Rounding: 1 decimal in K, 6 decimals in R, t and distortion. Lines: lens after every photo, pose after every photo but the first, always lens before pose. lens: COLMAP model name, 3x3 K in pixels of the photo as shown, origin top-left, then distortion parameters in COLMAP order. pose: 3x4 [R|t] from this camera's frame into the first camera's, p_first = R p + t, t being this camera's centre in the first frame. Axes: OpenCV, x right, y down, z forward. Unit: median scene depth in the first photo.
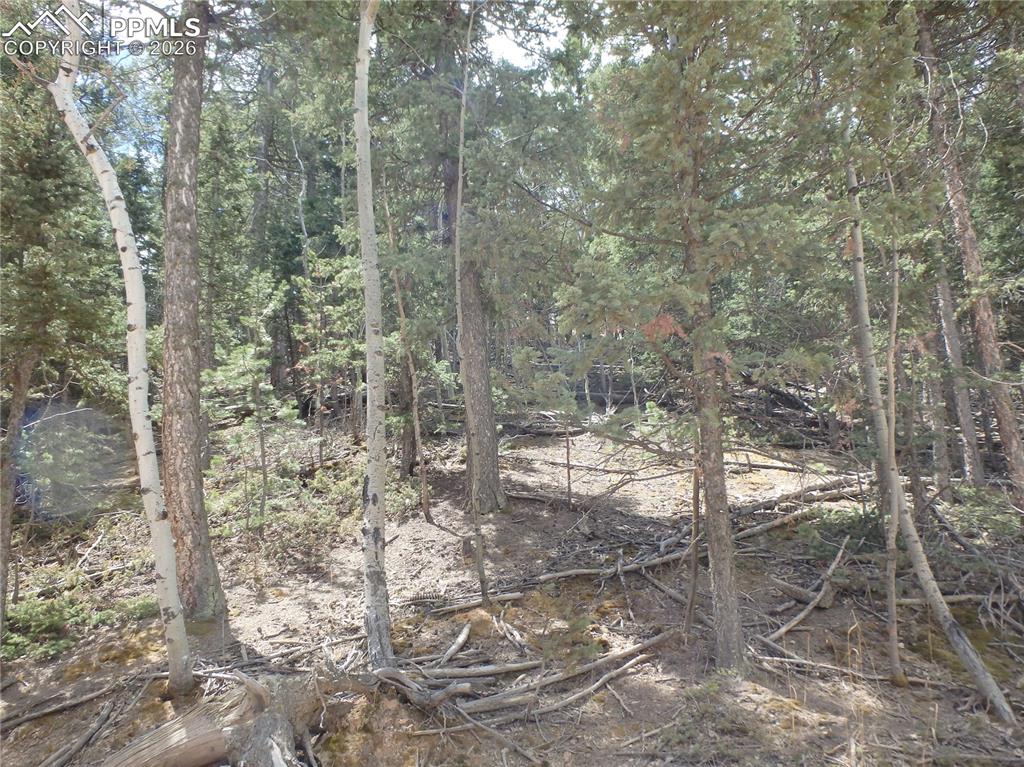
lens RADIAL K [[837.8, 0, 524.9], [0, 837.8, 379.8], [0, 0, 1]] dist [-0.032584, 0.015786]
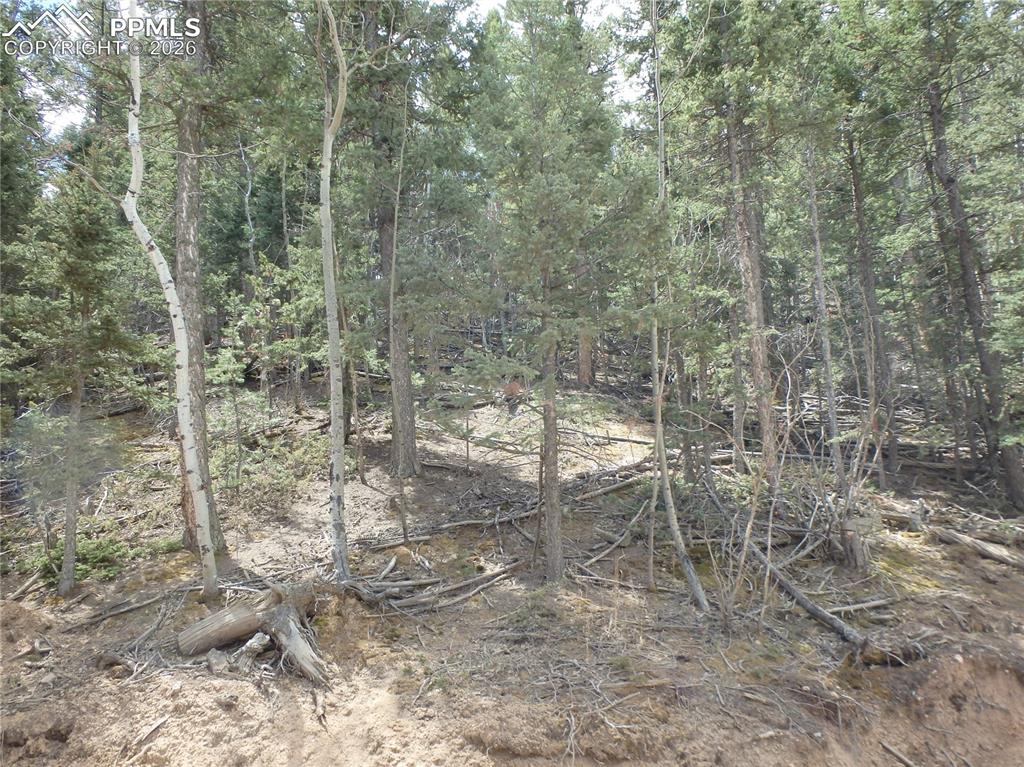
lens RADIAL K [[837.8, 0, 524.9], [0, 837.8, 379.8], [0, 0, 1]] dist [-0.032584, 0.015786]
pose [[0.994741, 0.021353, 0.100167, 0.008500], [-0.028243, 0.997293, 0.067884, -0.136563], [-0.098447, -0.070356, 0.992652, -0.506170]]
